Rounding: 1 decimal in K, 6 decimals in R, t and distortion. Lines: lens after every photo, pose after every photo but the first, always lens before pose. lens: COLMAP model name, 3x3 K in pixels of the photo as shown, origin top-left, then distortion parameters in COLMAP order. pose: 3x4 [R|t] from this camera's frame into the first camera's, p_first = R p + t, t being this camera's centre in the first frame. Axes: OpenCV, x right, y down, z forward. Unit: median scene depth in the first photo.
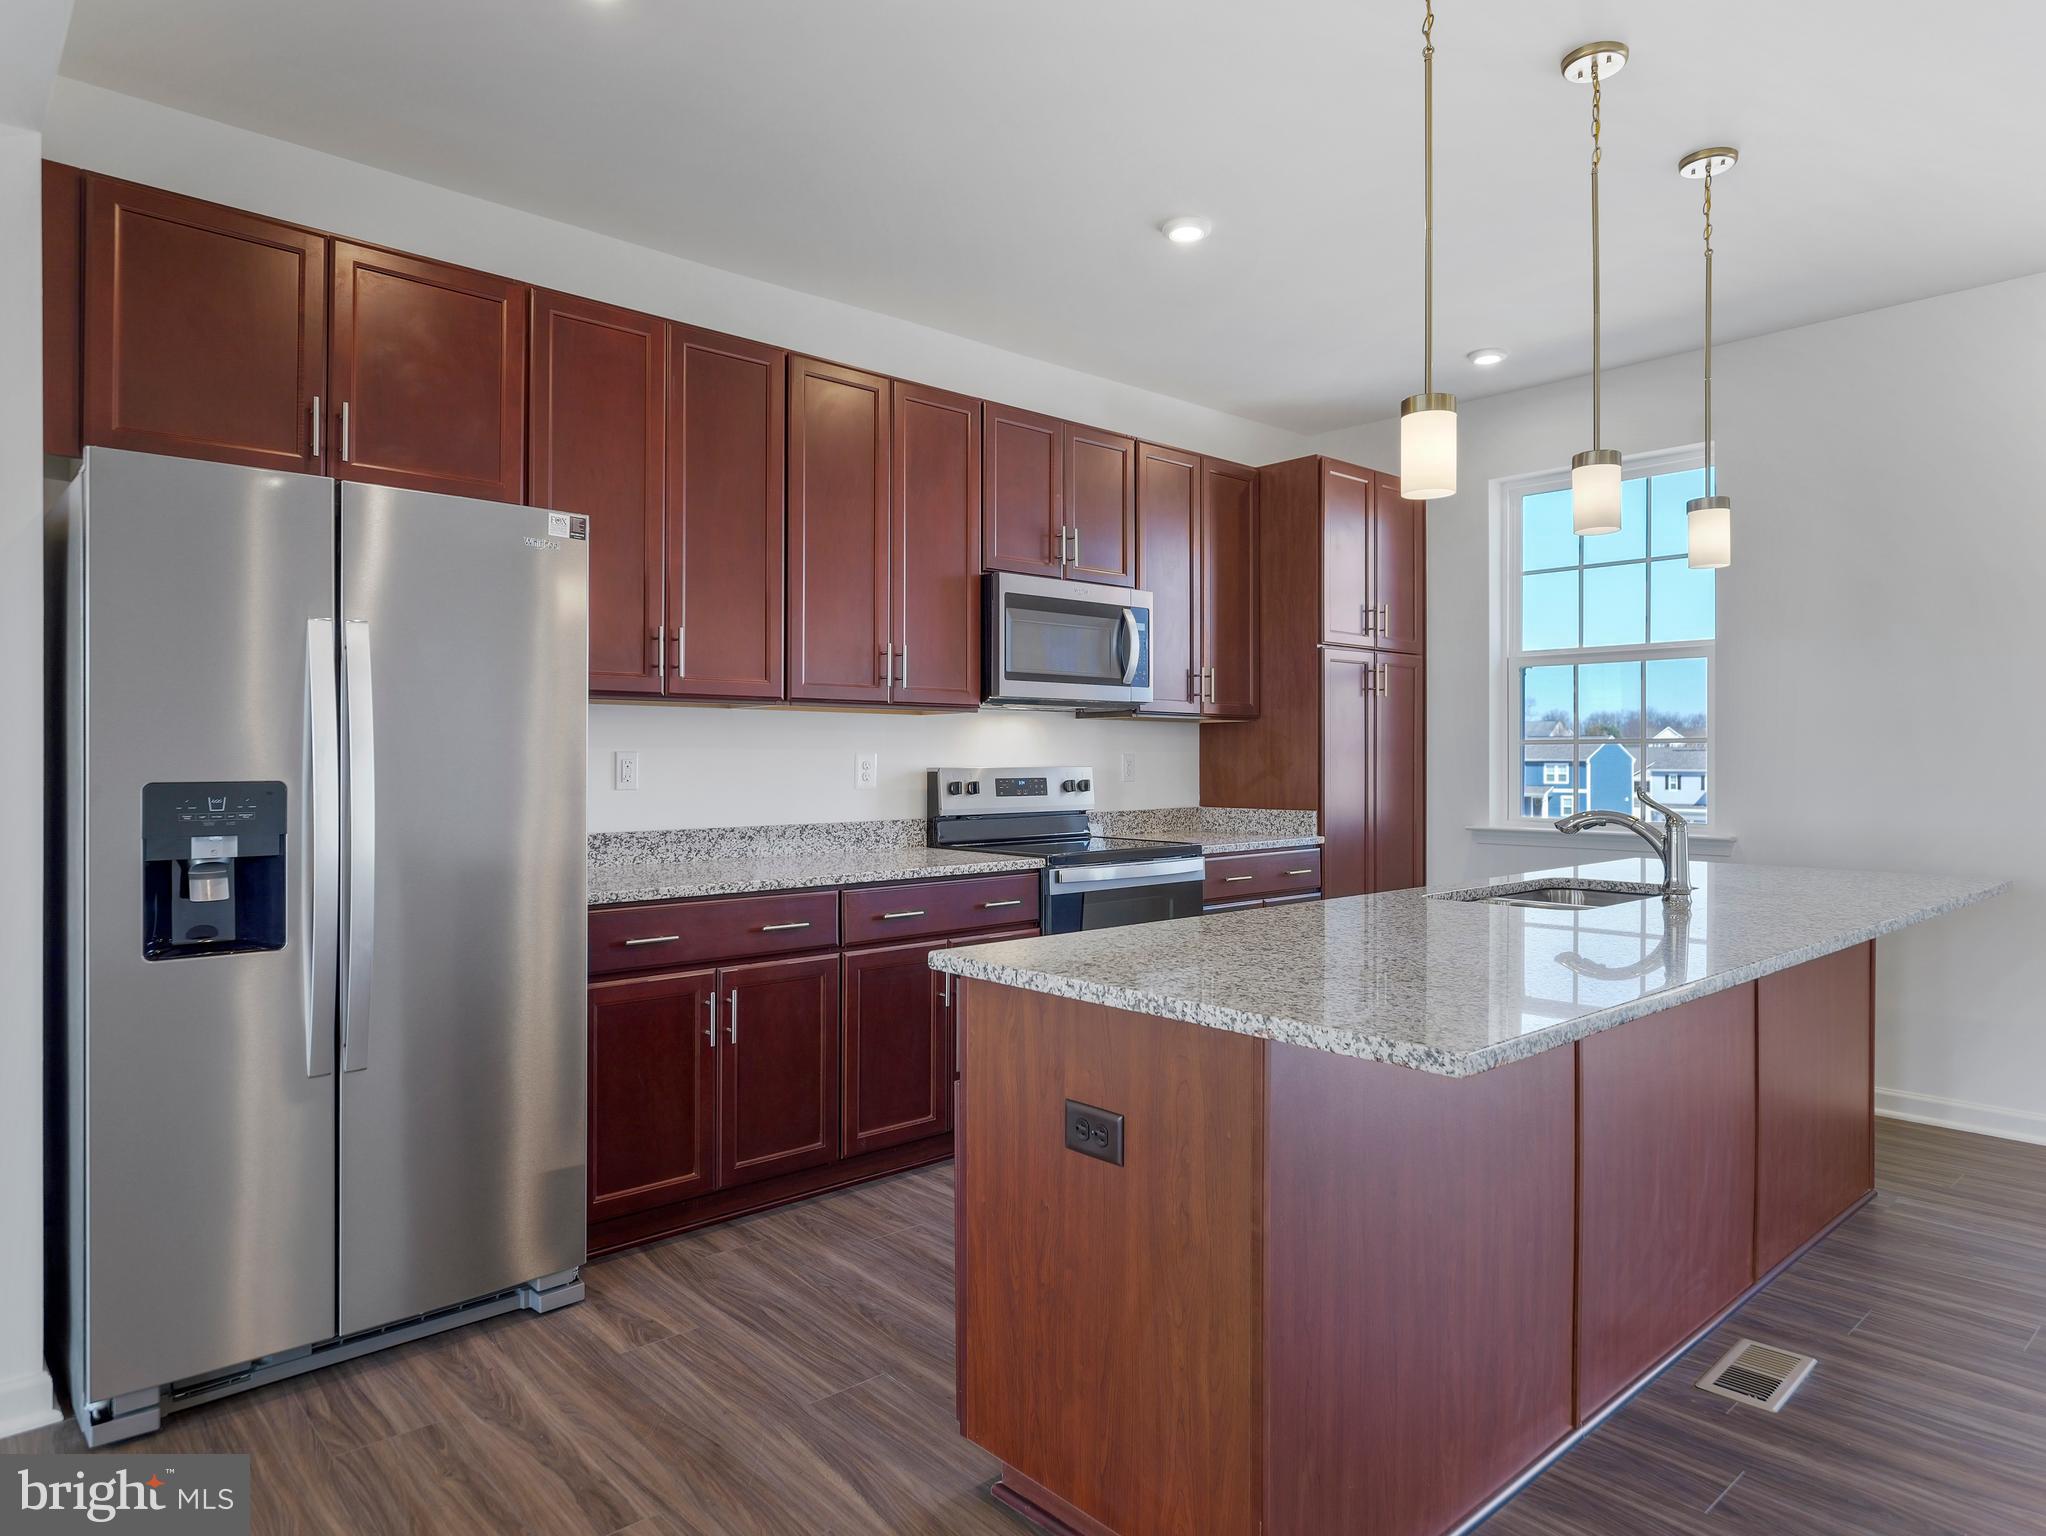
lens RADIAL K [[1245.0, 0, 1023.0], [0, 1245.0, 768.0], [0, 0, 1]] dist [-0.017542, 0.000199]
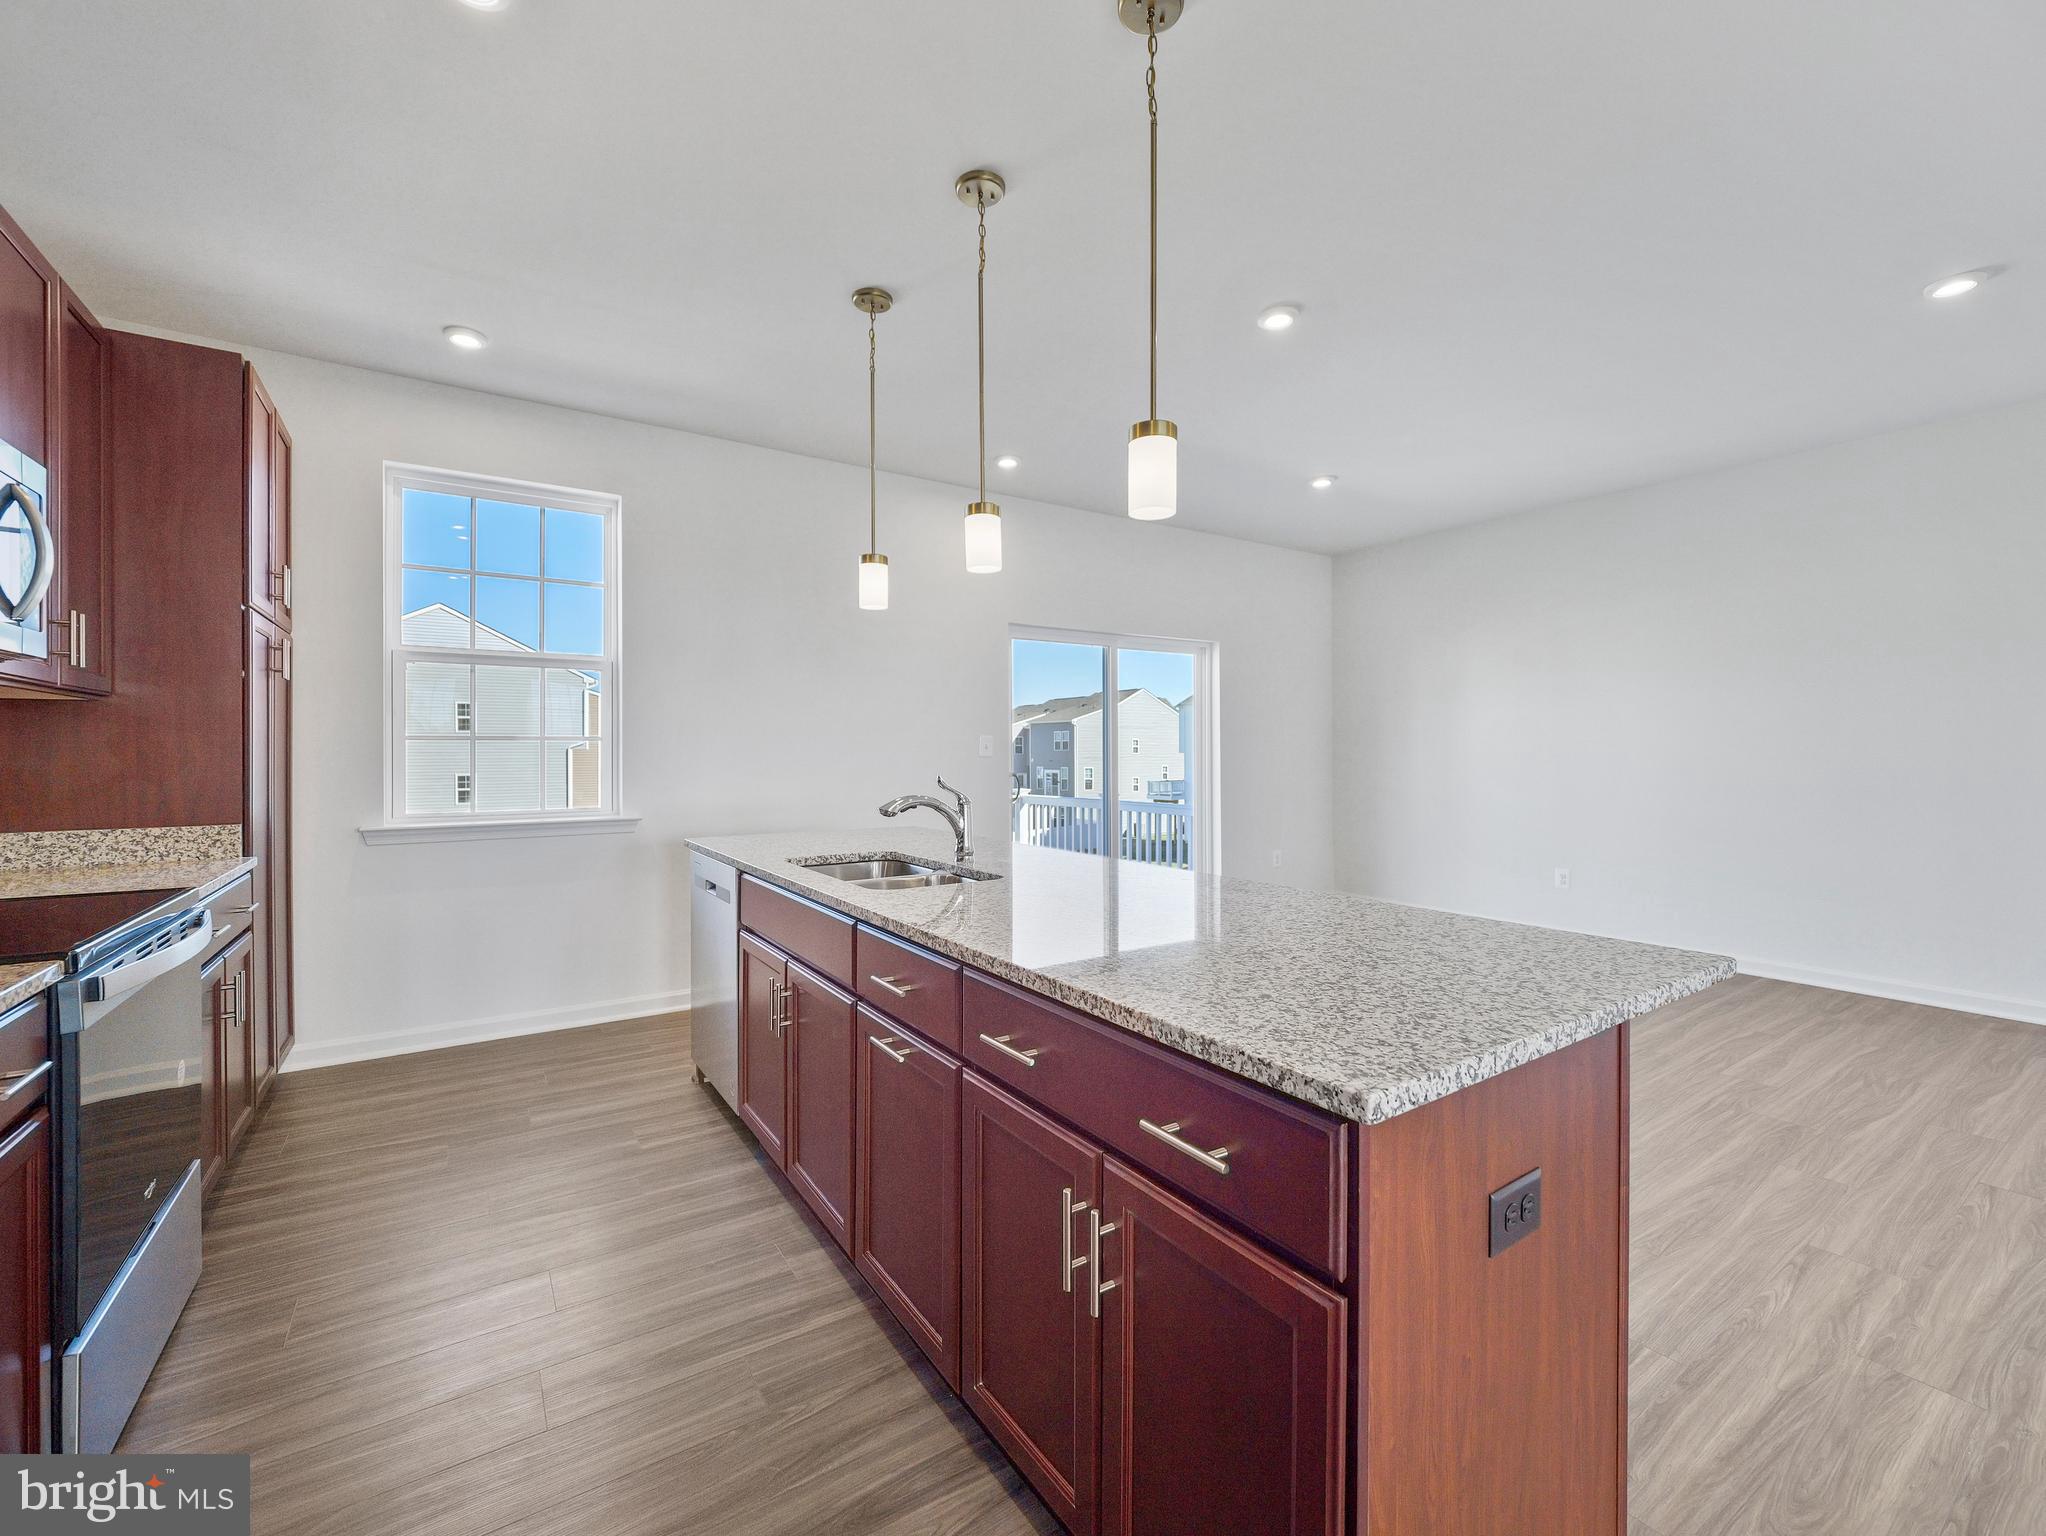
lens RADIAL K [[825.6, 0, 1023.0], [0, 825.6, 768.0], [0, 0, 1]] dist [0.001202, 0.000141]
pose [[0.138226, -0.015398, 0.990281, -0.218396], [0.008459, 0.999861, 0.014366, -0.003168], [-0.990365, 0.006391, 0.138337, 0.521229]]
